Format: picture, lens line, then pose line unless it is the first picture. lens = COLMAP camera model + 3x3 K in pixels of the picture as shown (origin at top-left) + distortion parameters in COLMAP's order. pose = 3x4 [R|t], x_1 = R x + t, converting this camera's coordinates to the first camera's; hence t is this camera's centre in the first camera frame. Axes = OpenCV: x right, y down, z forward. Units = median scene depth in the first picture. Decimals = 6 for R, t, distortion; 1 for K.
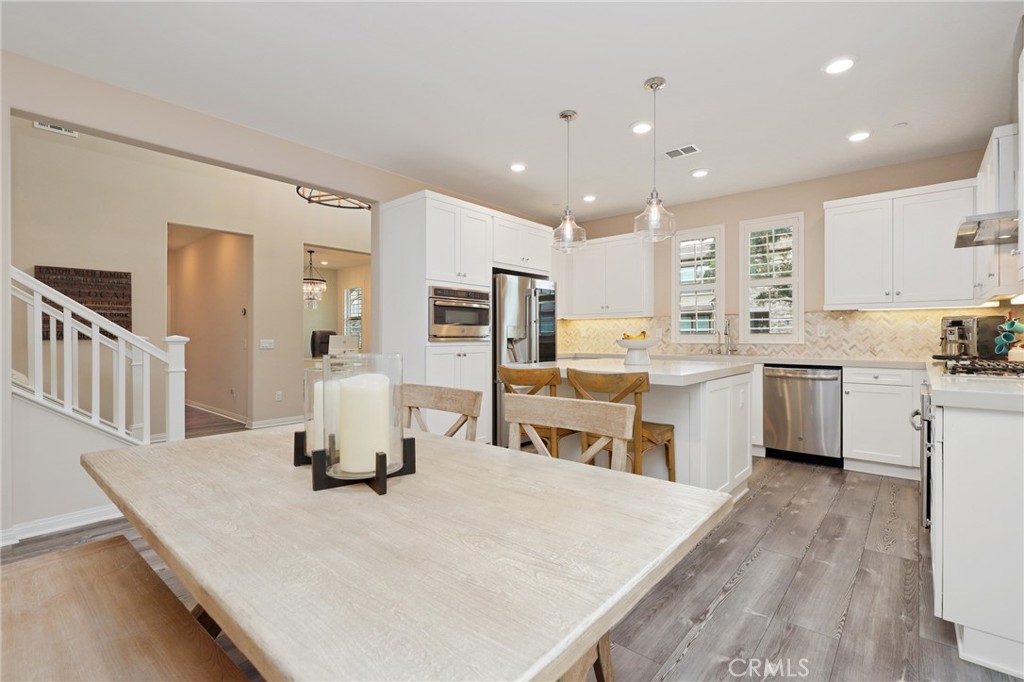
lens RADIAL K [[464.8, 0, 518.0], [0, 464.8, 339.0], [0, 0, 1]] dist [-0.001484, 0.000428]
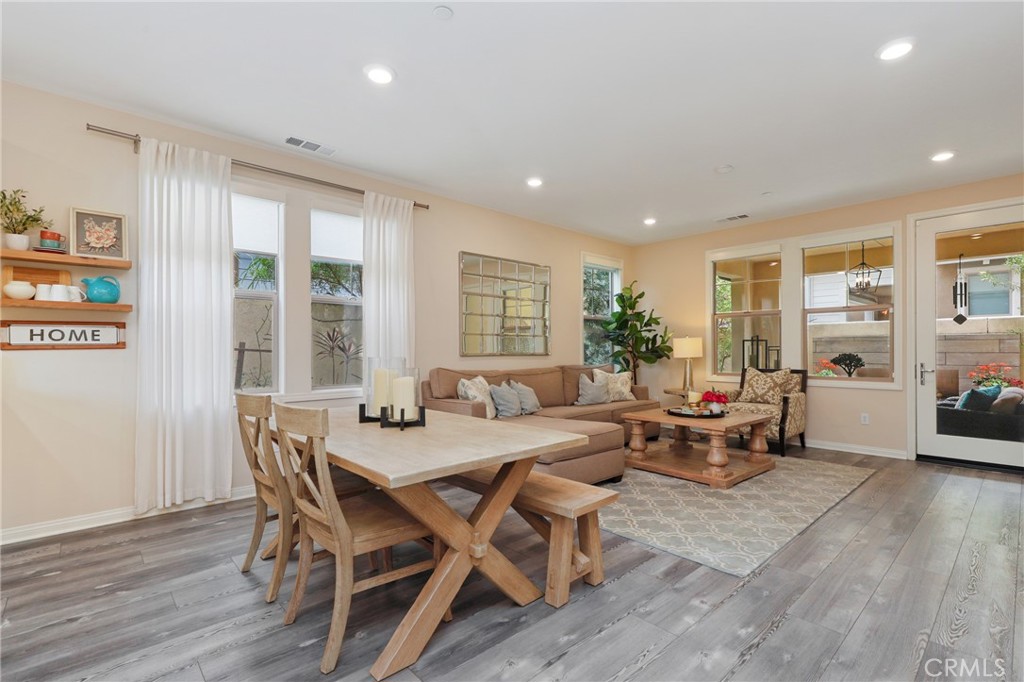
lens RADIAL K [[464.8, 0, 512.2], [0, 464.8, 350.8], [0, 0, 1]] dist [-0.001484, 0.000428]
pose [[-0.992507, 0.002713, 0.122157, -0.314693], [0.003639, 0.999966, 0.007359, -0.002316], [-0.122133, 0.007749, -0.992484, 0.825923]]
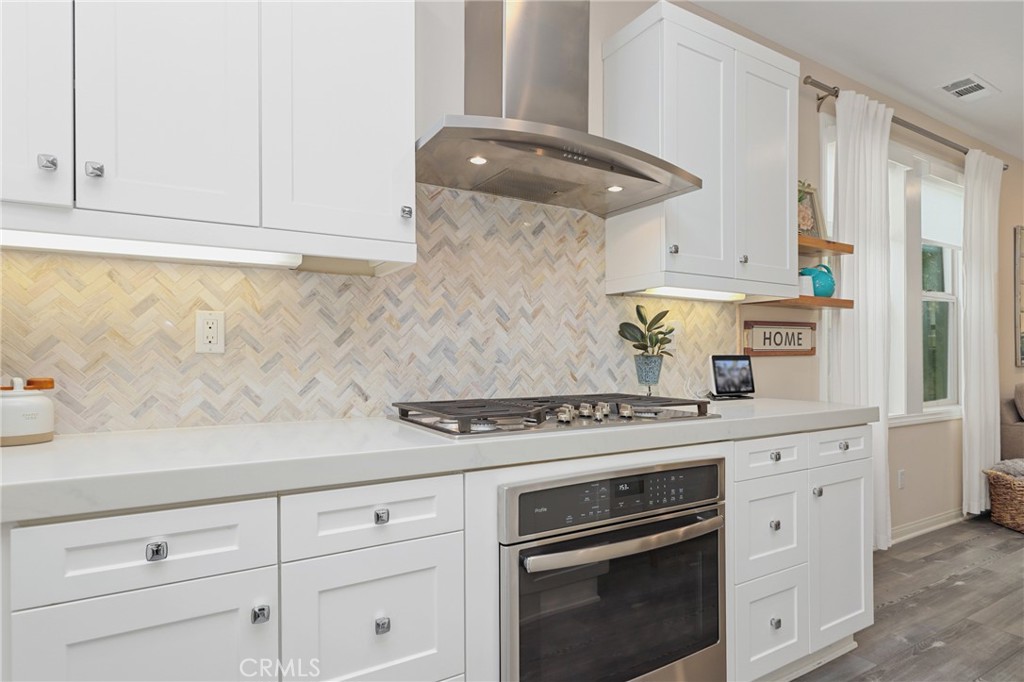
lens RADIAL K [[556.3, 0, 517.5], [0, 556.3, 355.7], [0, 0, 1]] dist [-0.002703, -0.001354]
pose [[-0.949266, 0.000152, 0.314474, 0.495405], [0.001080, 0.999996, 0.002776, -0.004515], [-0.314472, 0.002974, -0.949262, 0.956200]]
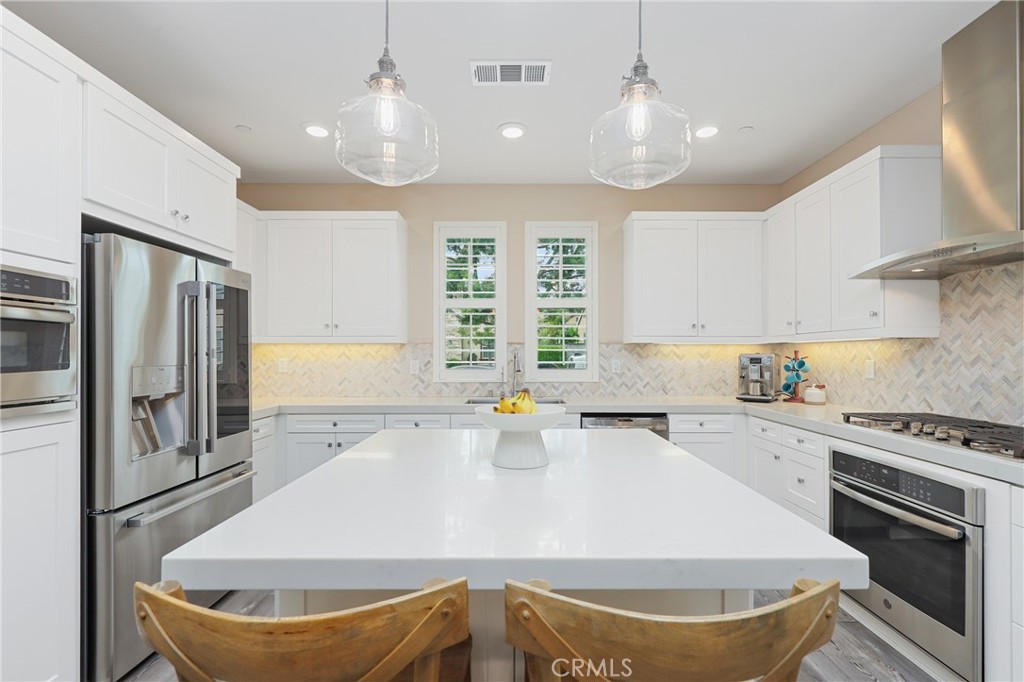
lens RADIAL K [[464.8, 0, 517.1], [0, 464.8, 353.3], [0, 0, 1]] dist [-0.001484, 0.000428]
pose [[0.754960, 0.000375, 0.655771, -0.037548], [0.001517, 0.999996, -0.002319, -0.041336], [-0.655769, 0.002746, 0.754956, 0.511687]]
